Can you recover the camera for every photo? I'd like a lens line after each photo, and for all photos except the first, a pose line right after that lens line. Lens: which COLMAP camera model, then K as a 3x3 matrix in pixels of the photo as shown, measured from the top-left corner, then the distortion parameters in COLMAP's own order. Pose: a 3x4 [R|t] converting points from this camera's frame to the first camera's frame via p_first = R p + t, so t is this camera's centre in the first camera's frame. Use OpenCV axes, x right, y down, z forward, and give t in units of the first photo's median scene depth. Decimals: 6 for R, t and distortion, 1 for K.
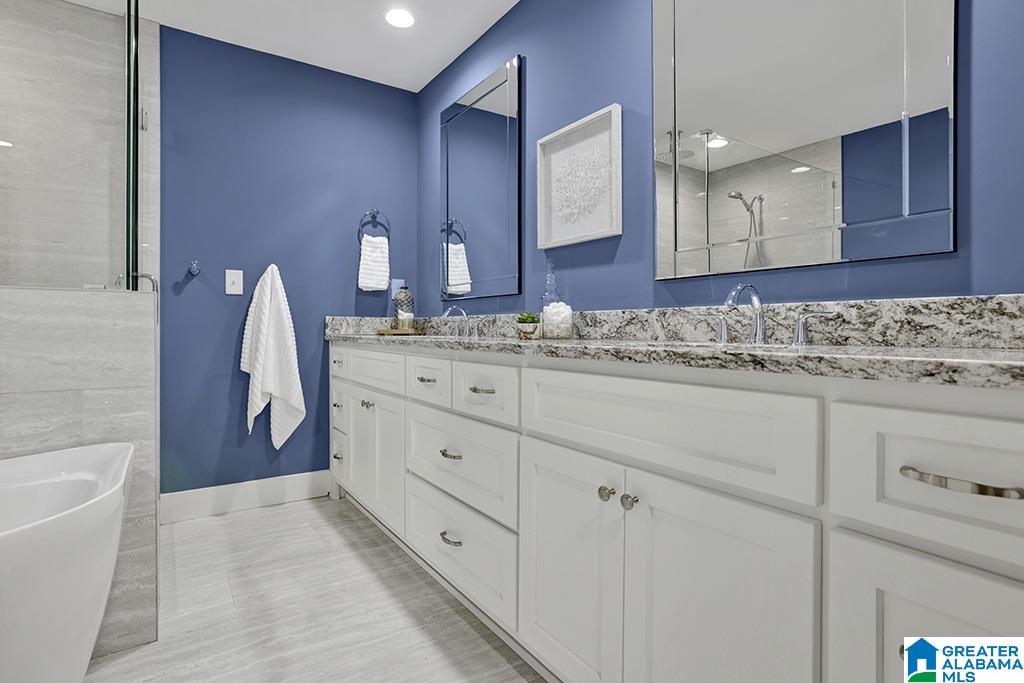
lens RADIAL K [[535.2, 0, 511.0], [0, 535.2, 321.5], [0, 0, 1]] dist [-0.001997, 0.000172]
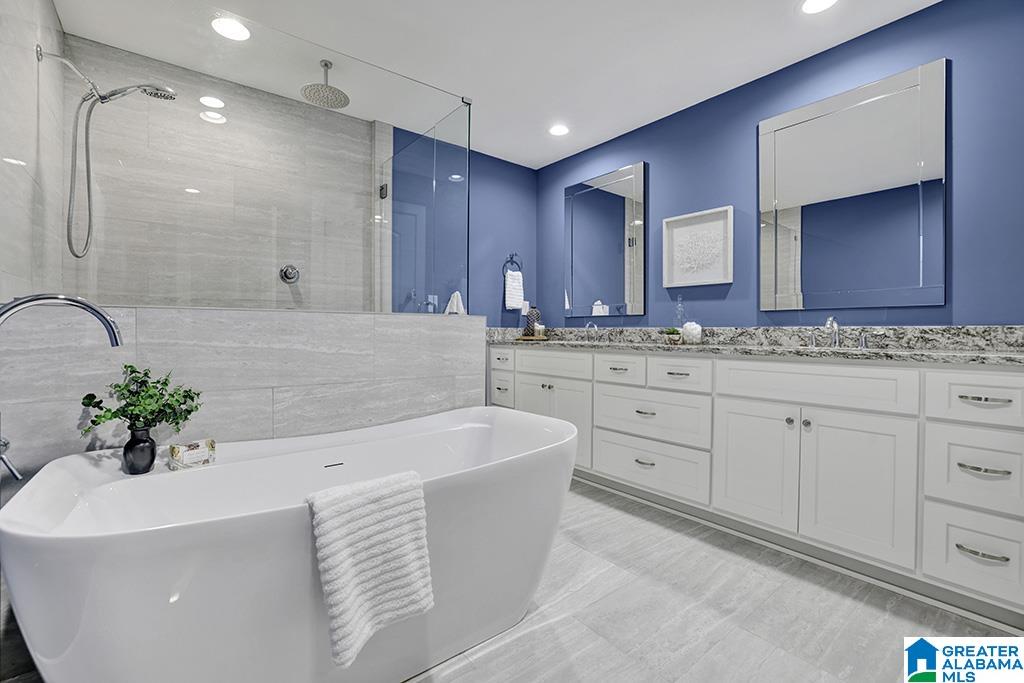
lens RADIAL K [[460.1, 0, 513.3], [0, 460.1, 328.1], [0, 0, 1]] dist [-0.015638, 0.001343]
pose [[0.994386, 0.002794, 0.105776, -0.636173], [-0.003552, 0.999969, 0.006976, -0.025884], [-0.105754, -0.007312, 0.994365, -0.371060]]
